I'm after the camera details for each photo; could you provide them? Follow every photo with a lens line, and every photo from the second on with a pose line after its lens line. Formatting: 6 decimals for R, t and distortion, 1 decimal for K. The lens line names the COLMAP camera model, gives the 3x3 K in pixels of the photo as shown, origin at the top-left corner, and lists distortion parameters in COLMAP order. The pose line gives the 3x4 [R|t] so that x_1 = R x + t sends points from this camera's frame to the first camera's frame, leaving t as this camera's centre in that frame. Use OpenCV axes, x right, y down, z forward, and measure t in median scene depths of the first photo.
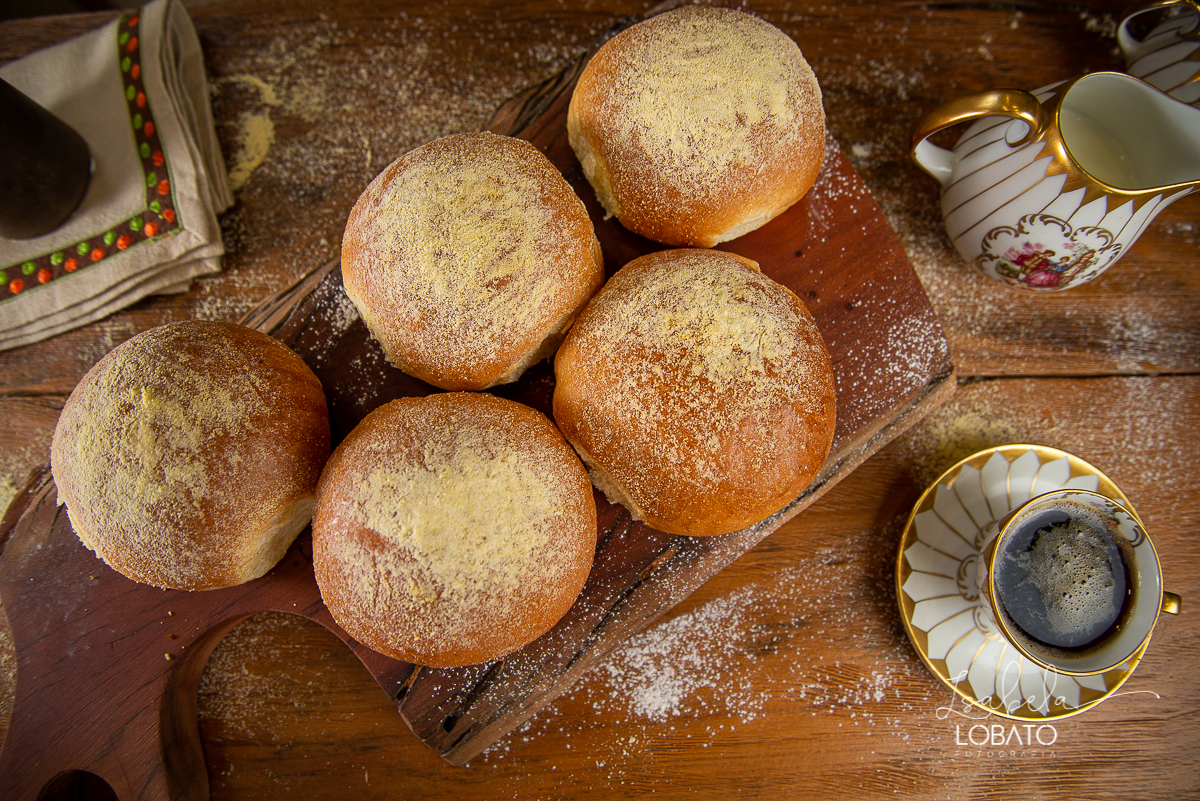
lens RADIAL K [[806.6, 0, 608.4], [0, 806.6, 386.9], [0, 0, 1]] dist [-0.081562, 0.030871]
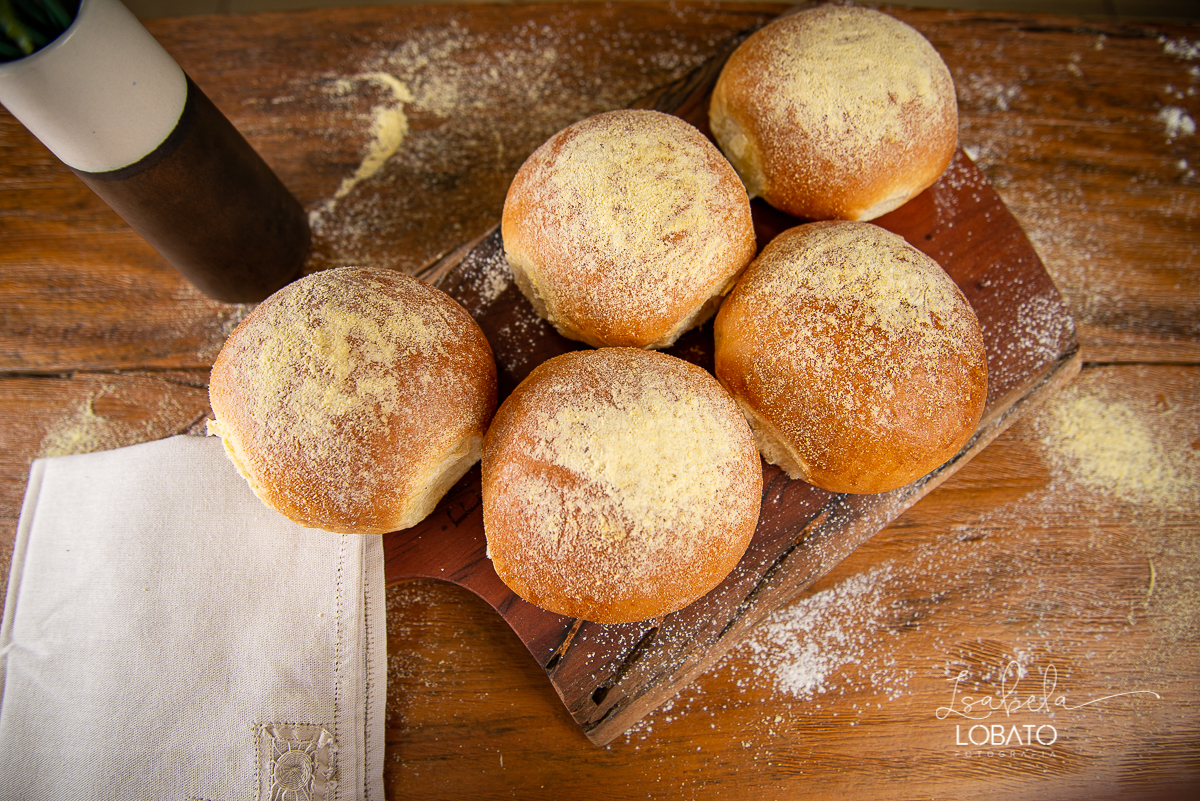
lens RADIAL K [[806.6, 0, 608.4], [0, 806.6, 386.9], [0, 0, 1]] dist [-0.081562, 0.030871]
pose [[0.999764, 0.011870, 0.018169, -0.200414], [-0.009862, 0.994227, -0.106842, 0.145983], [-0.019332, 0.106638, 0.994110, -0.005437]]
